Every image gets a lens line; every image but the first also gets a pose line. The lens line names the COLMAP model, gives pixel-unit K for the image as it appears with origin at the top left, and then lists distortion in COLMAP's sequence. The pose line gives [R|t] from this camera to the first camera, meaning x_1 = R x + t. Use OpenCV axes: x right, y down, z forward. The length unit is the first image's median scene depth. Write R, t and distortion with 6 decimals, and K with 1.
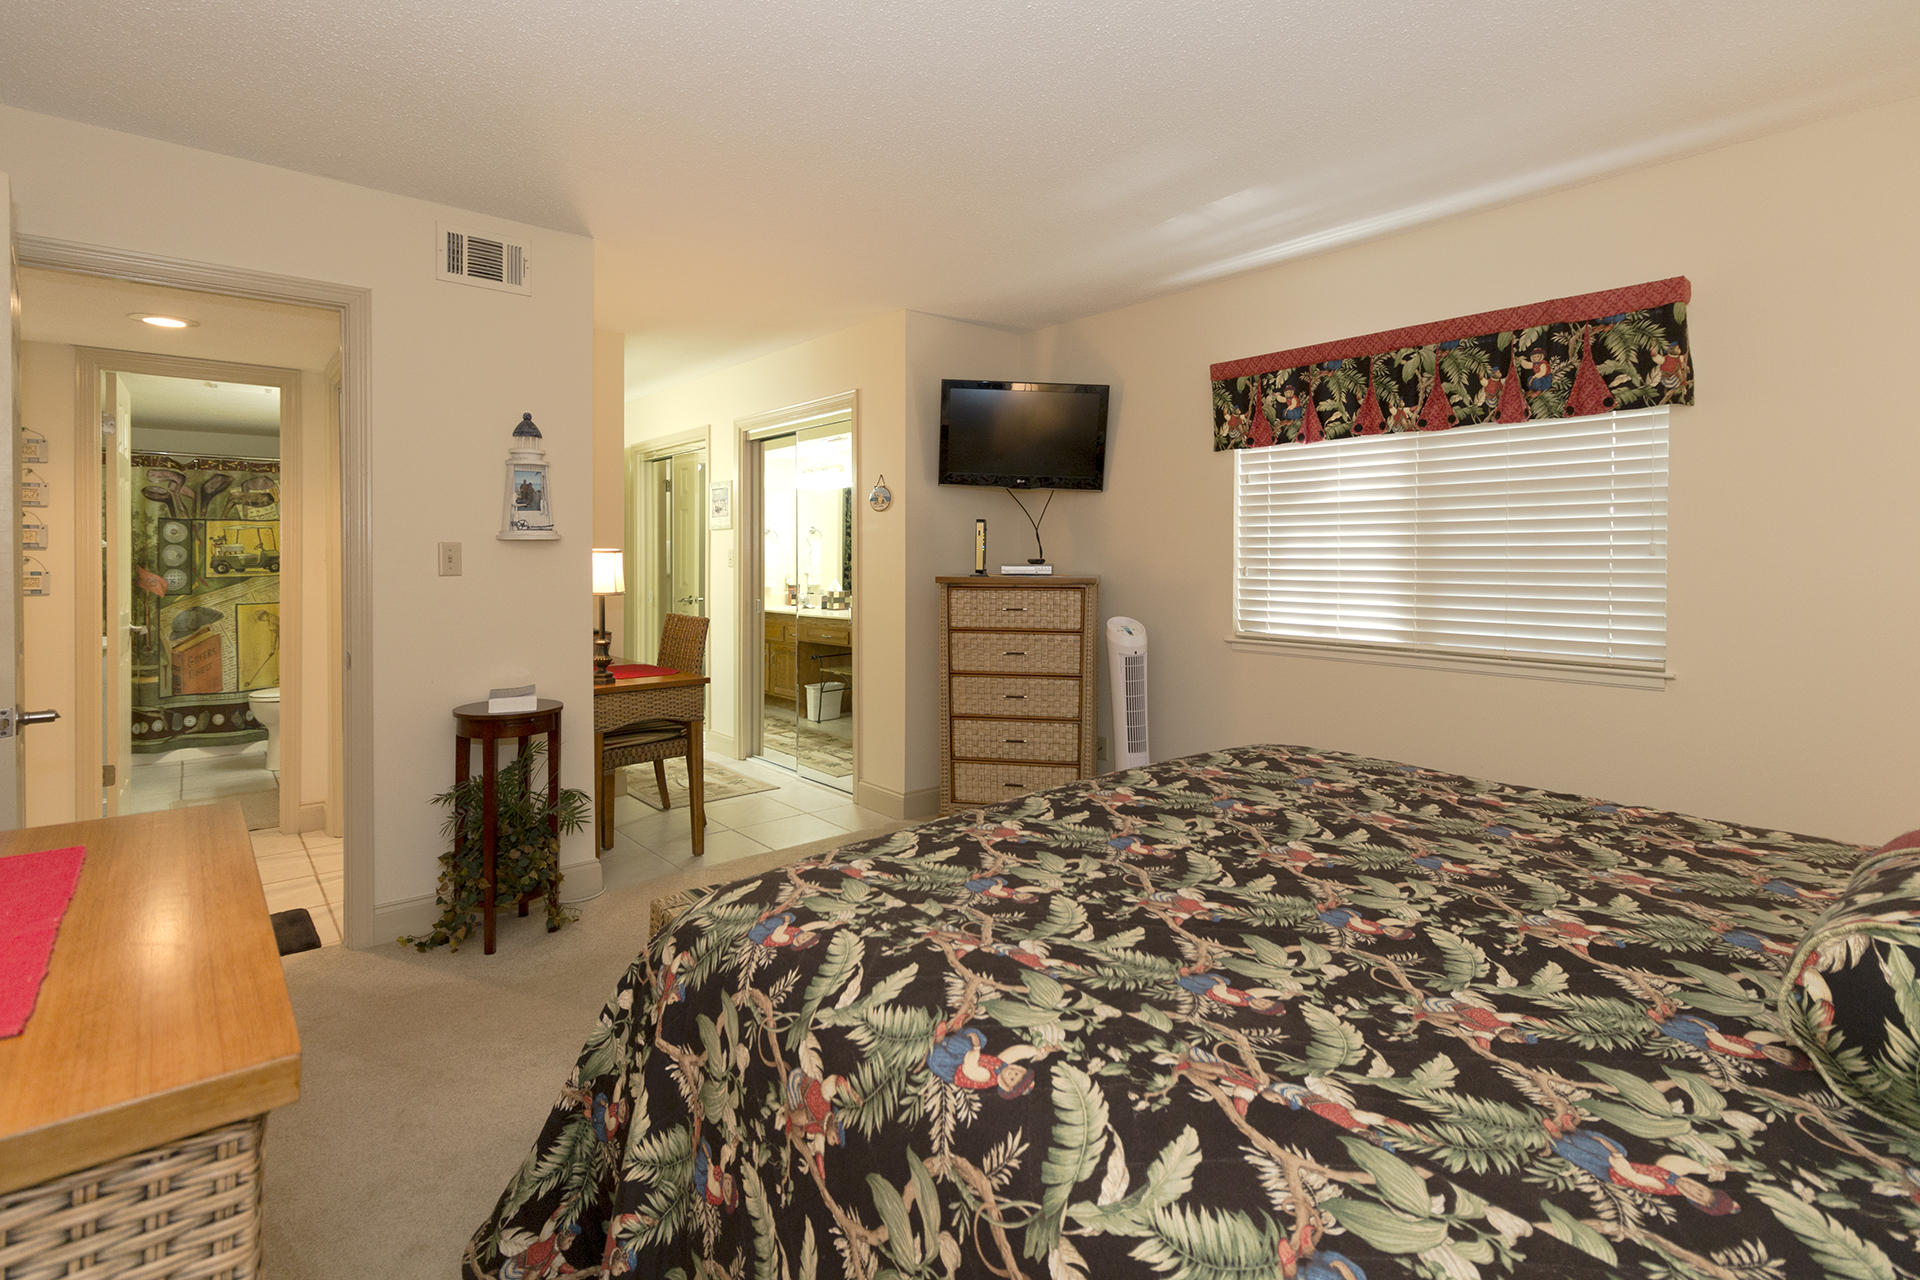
lens RADIAL K [[920.4, 0, 989.4], [0, 920.4, 565.7], [0, 0, 1]] dist [0.002849, 0.000081]
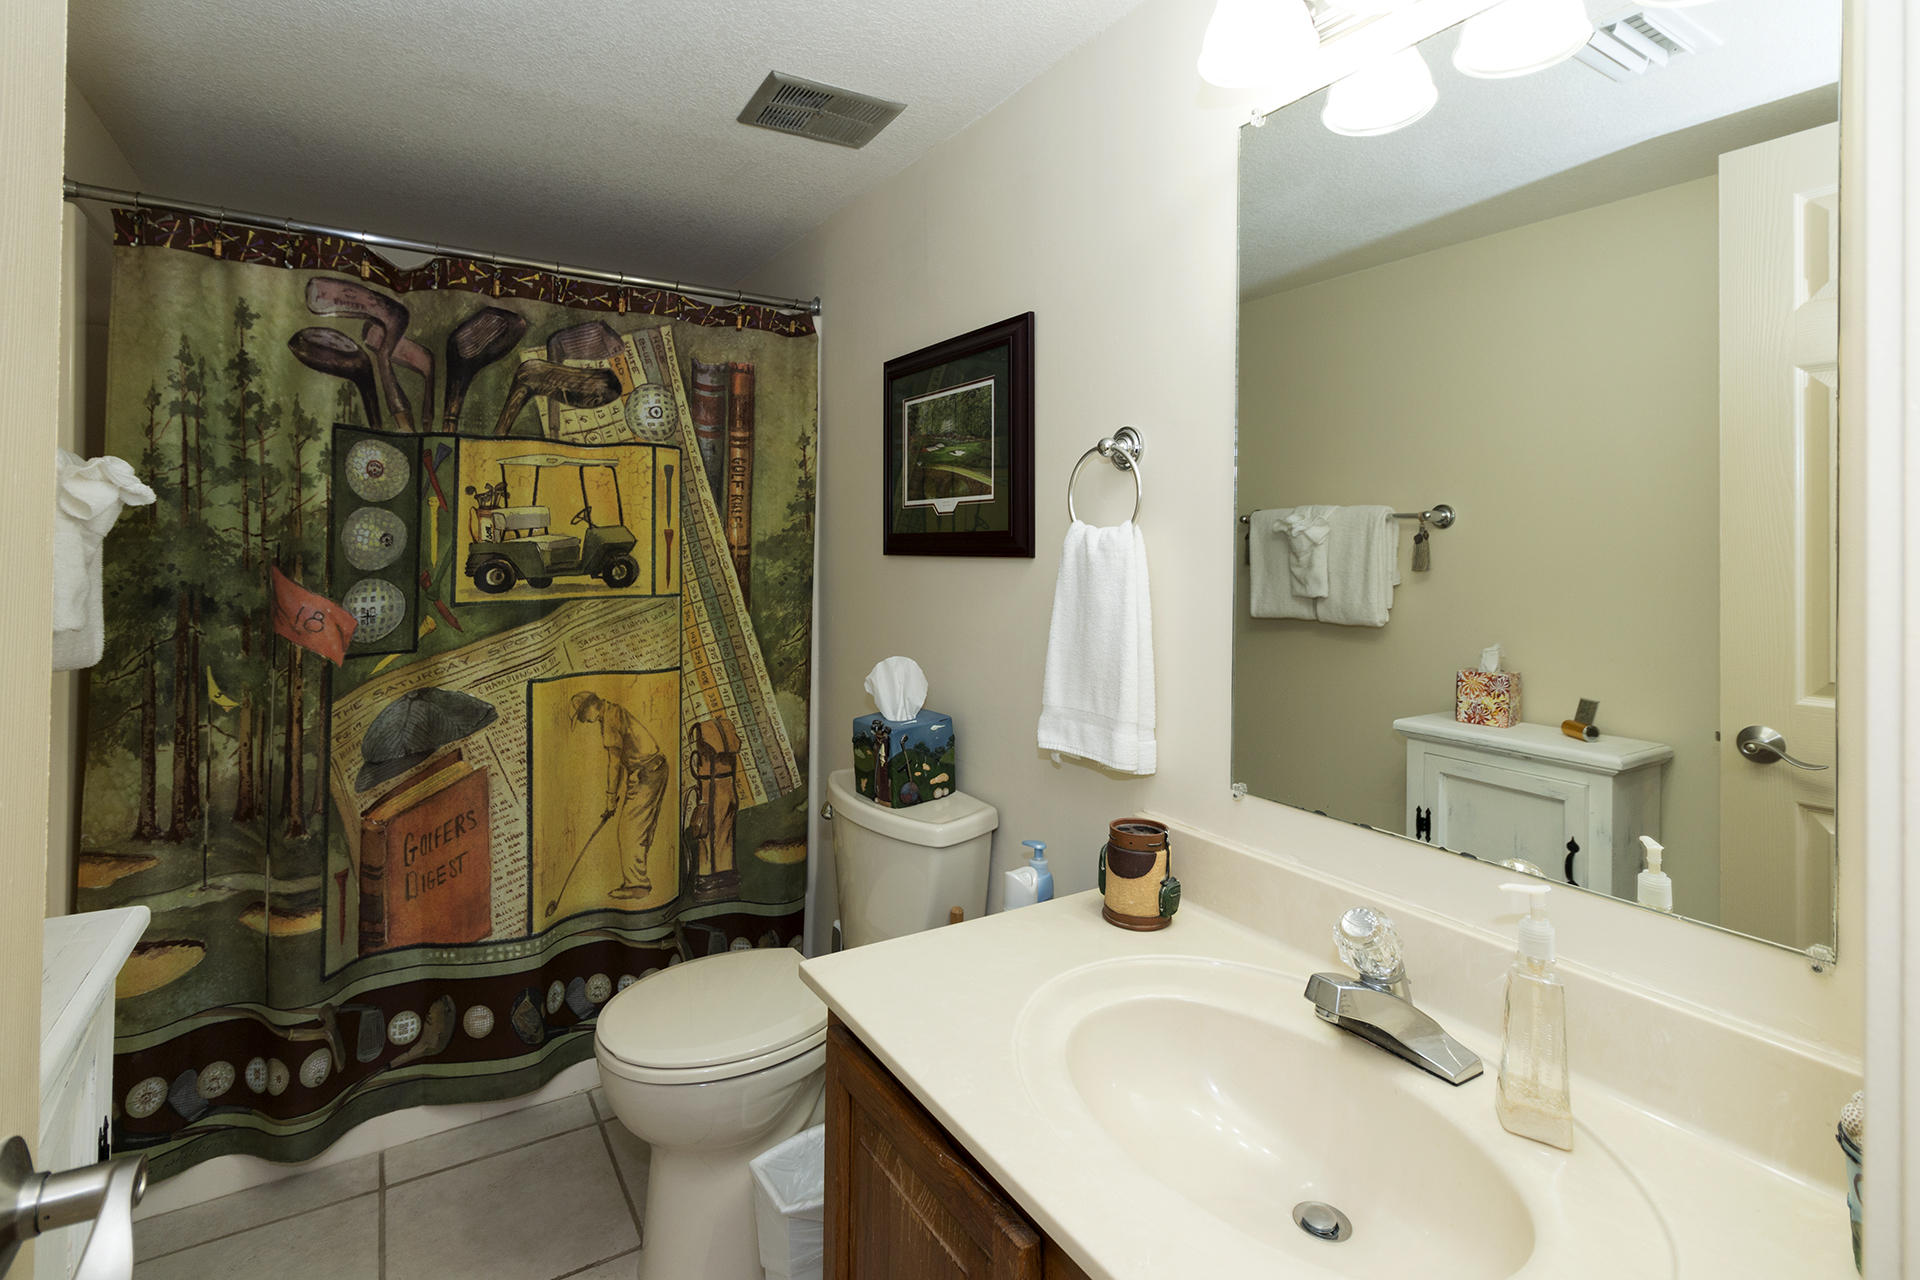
lens RADIAL K [[920.4, 0, 967.7], [0, 920.4, 537.8], [0, 0, 1]] dist [0.002849, 0.000081]
pose [[0.987519, -0.003127, -0.157468, -0.606859], [-0.001827, 0.999508, -0.031302, -0.001246], [0.157488, 0.031199, 0.987028, 0.691000]]
